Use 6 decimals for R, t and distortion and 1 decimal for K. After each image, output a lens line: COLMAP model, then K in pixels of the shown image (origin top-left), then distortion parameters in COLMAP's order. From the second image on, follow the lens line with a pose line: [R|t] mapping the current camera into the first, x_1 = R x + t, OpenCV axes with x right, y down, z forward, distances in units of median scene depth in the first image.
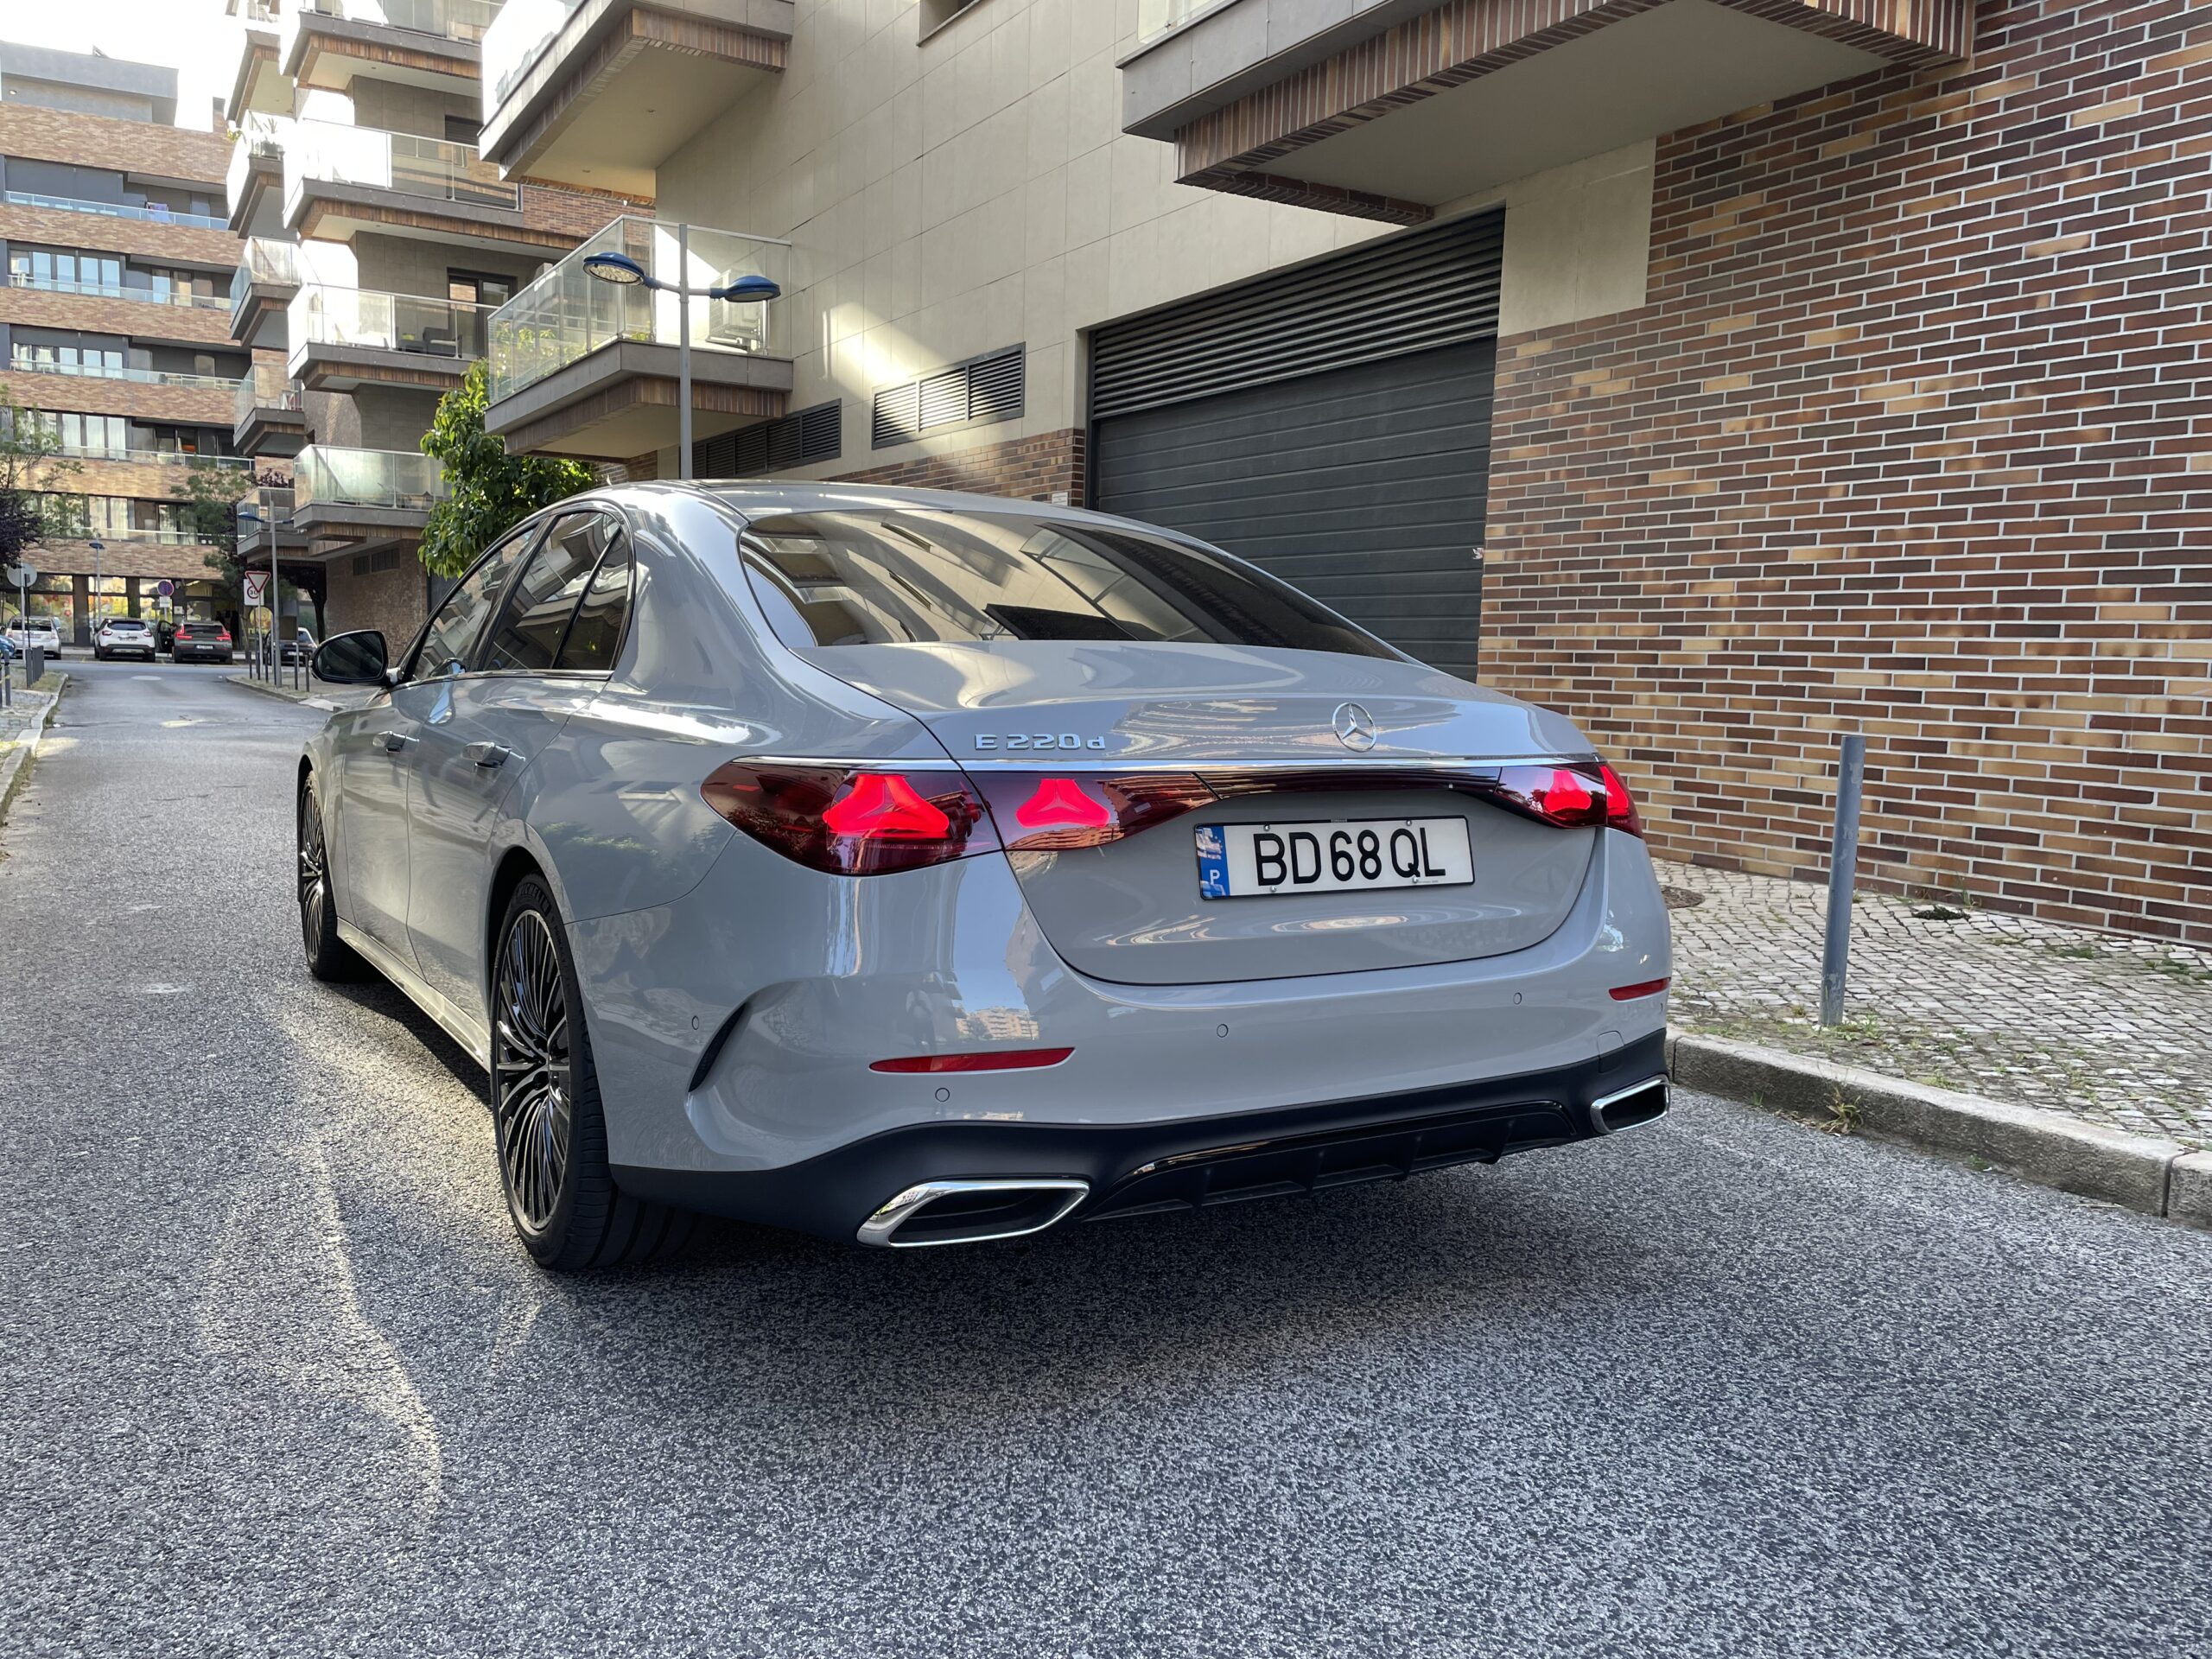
lens RADIAL K [[1678.9, 0, 1090.7], [0, 1678.9, 825.5], [0, 0, 1]] dist [0.084361, -0.095598]
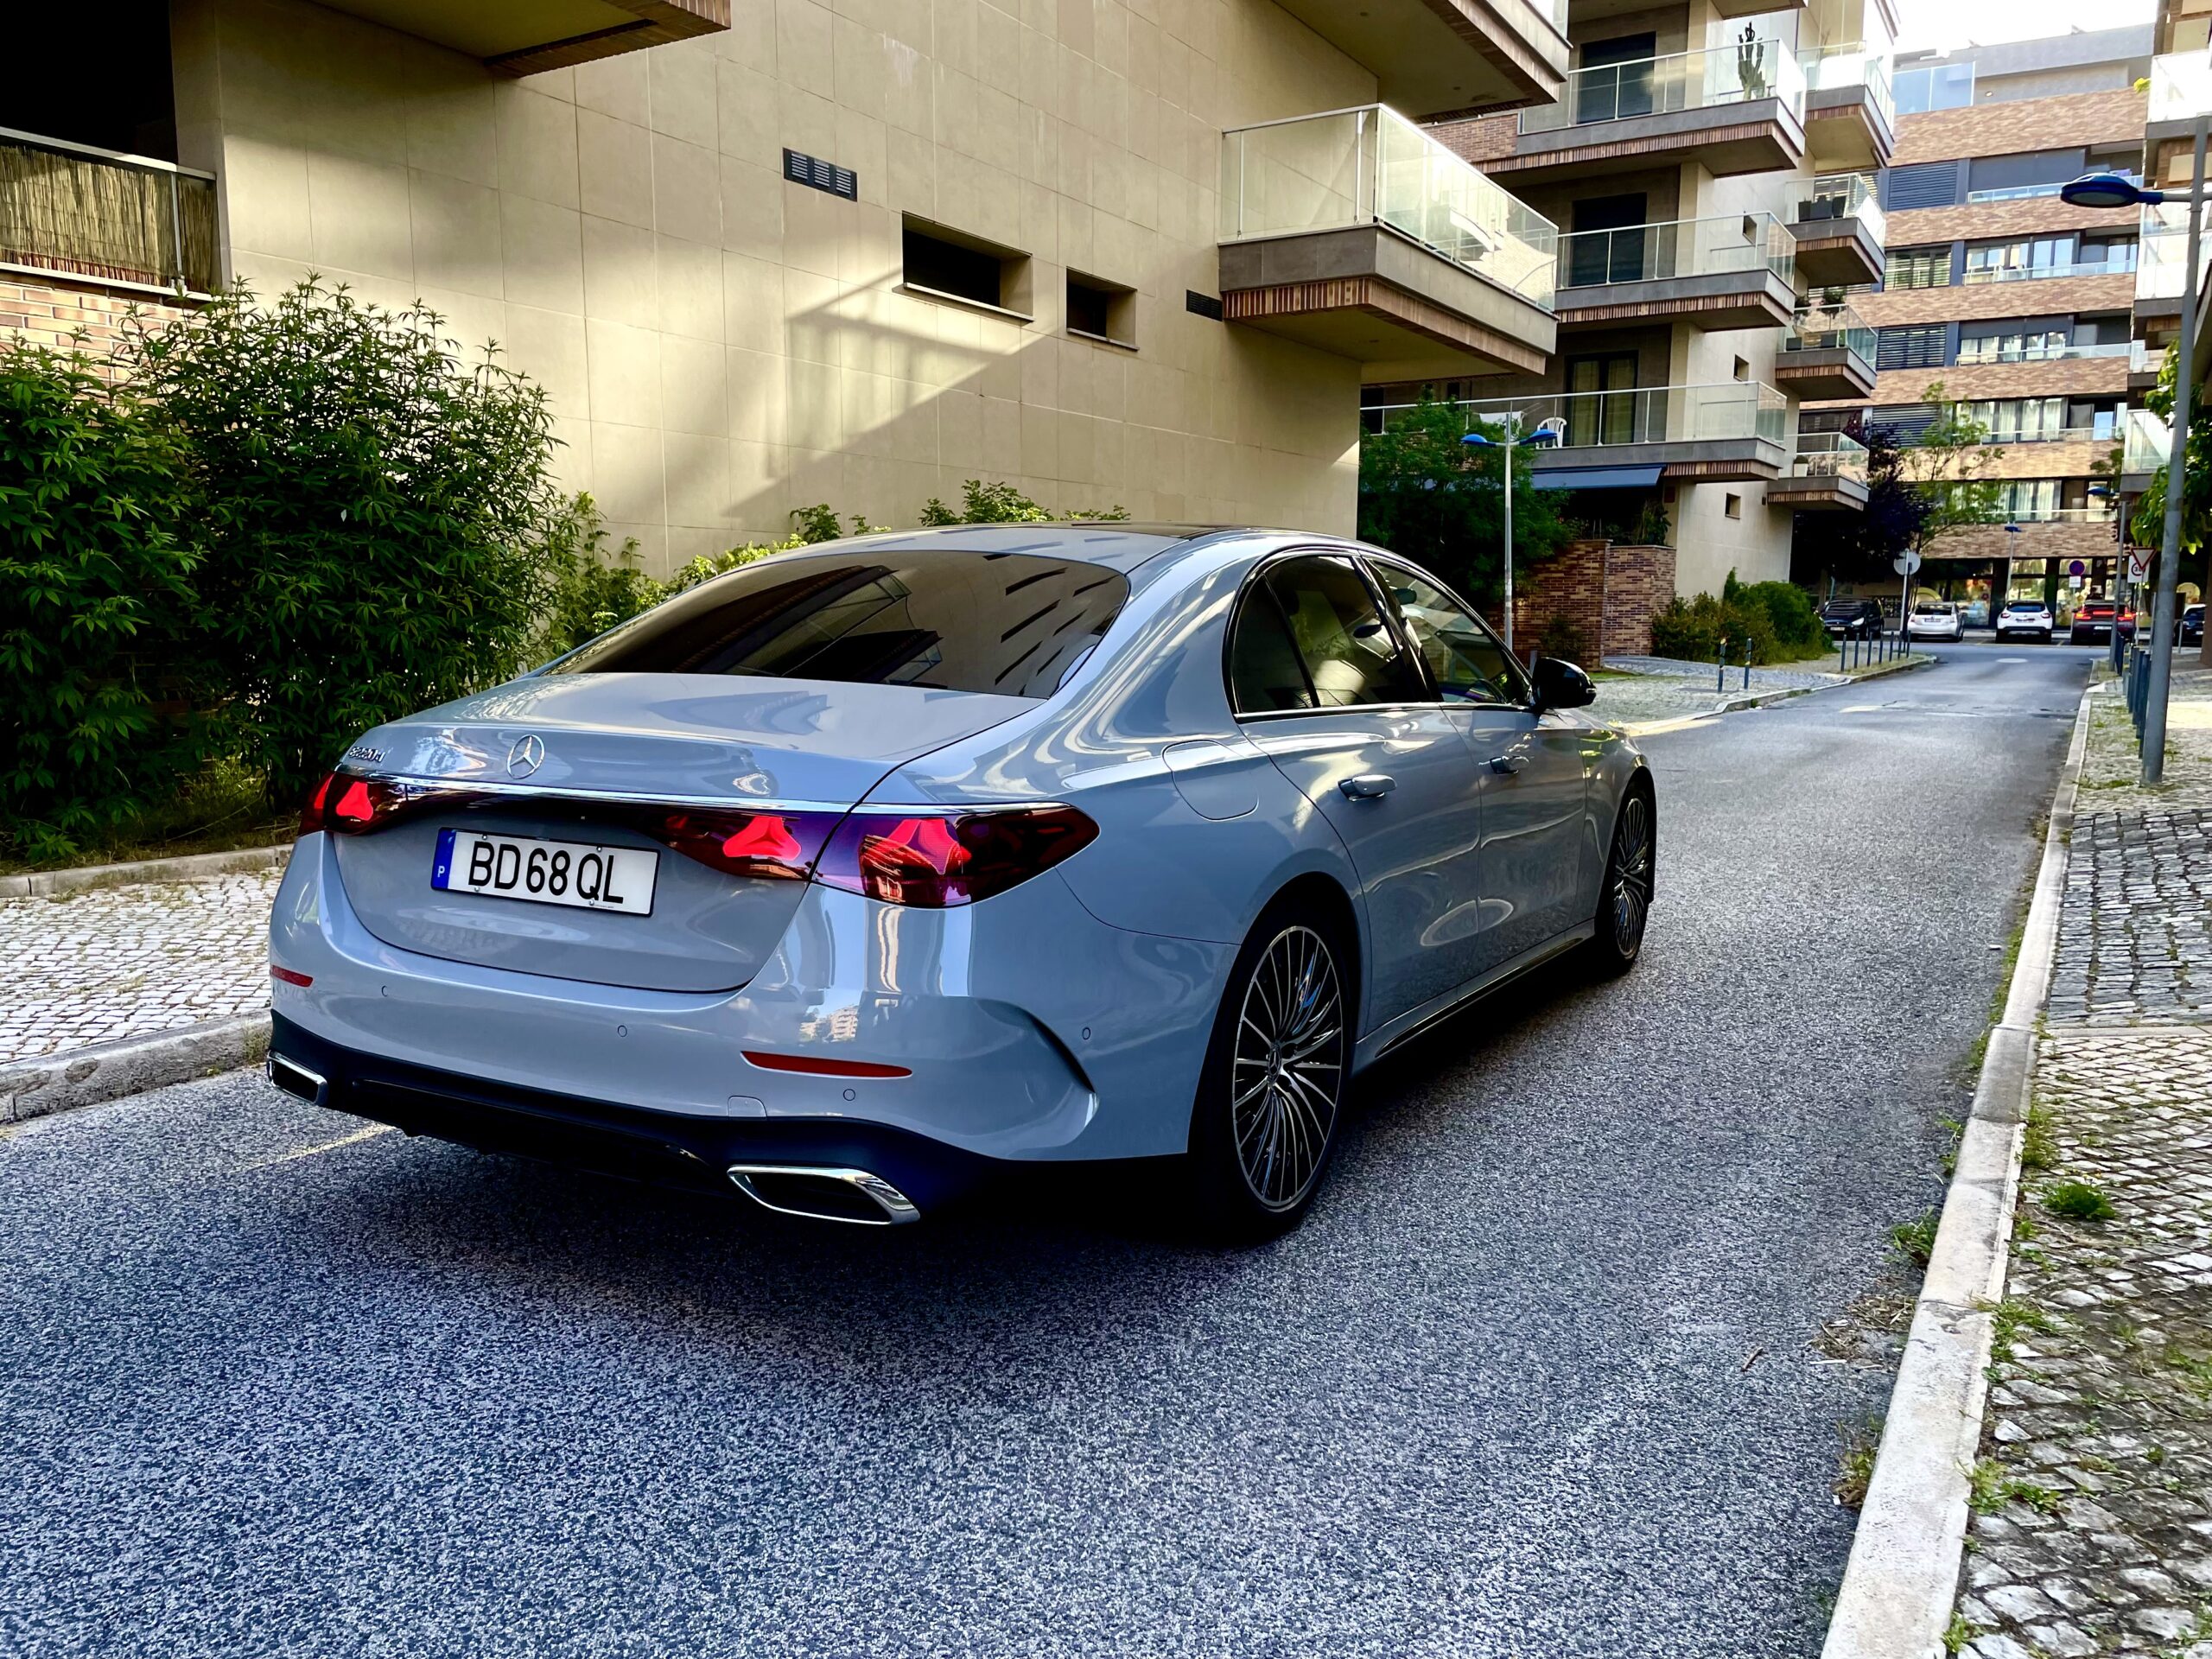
lens RADIAL K [[1678.9, 0, 1088.4], [0, 1678.9, 837.9], [0, 0, 1]] dist [0.084361, -0.095598]
pose [[0.479764, 0.095773, -0.872155, 1.255051], [-0.078601, 0.994719, 0.065995, -0.102561], [0.873870, 0.036890, 0.484759, 0.737883]]
